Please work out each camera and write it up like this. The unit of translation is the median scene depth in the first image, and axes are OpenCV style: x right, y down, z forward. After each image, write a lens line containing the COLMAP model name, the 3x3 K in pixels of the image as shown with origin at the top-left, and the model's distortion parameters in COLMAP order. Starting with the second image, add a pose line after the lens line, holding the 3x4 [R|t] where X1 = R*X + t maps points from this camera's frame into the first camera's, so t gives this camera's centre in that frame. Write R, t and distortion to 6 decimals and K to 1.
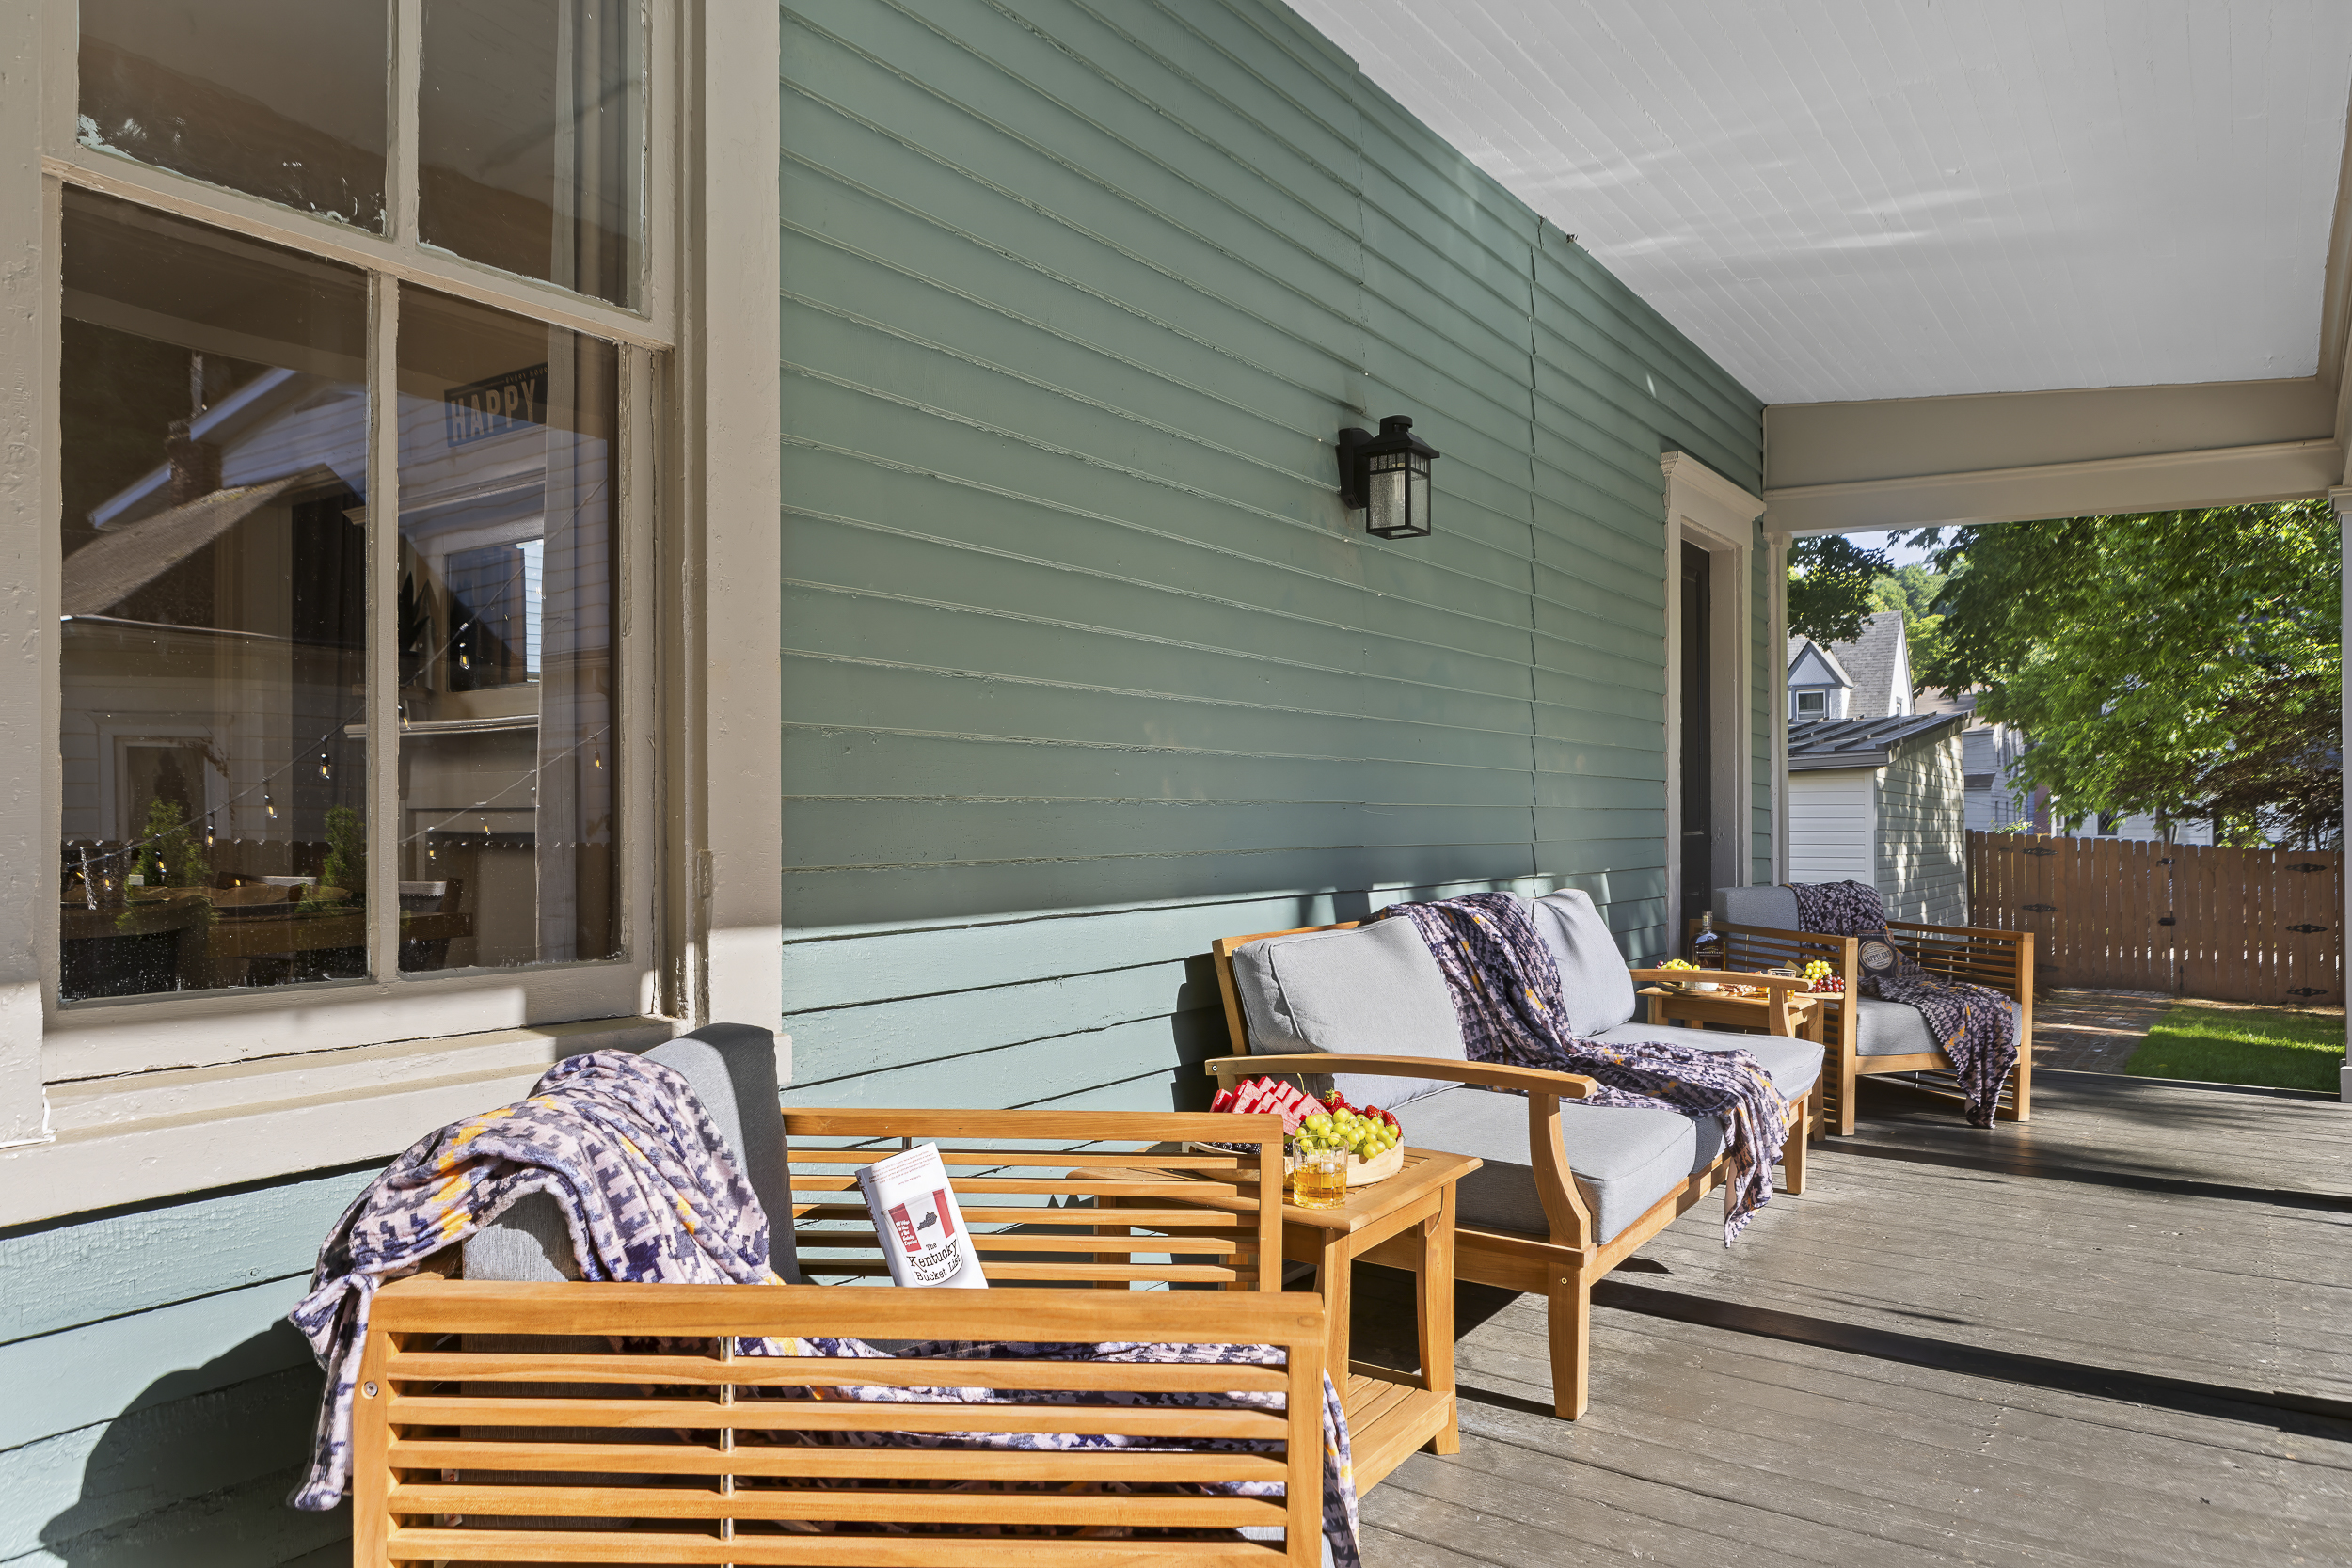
lens RADIAL K [[1635.1, 0, 1176.0], [0, 1635.1, 784.0], [0, 0, 1]] dist [-0.007447, -0.002154]
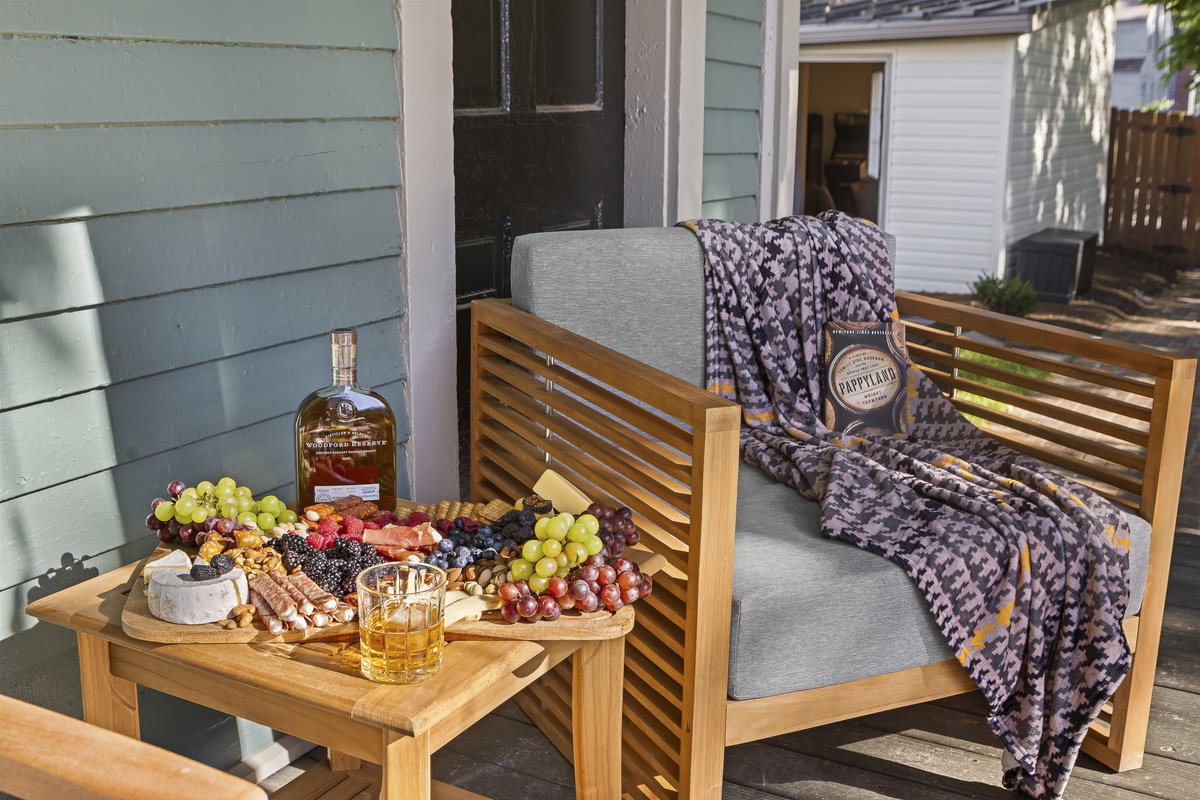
lens RADIAL K [[1434.7, 0, 600.0], [0, 1434.7, 400.0], [0, 0, 1]] dist [-0.012935, -0.004508]
pose [[0.993836, -0.010282, 0.110384, 0.107481], [-0.015689, 0.972624, 0.231853, 0.006072], [-0.109746, -0.232155, 0.966468, 0.213028]]
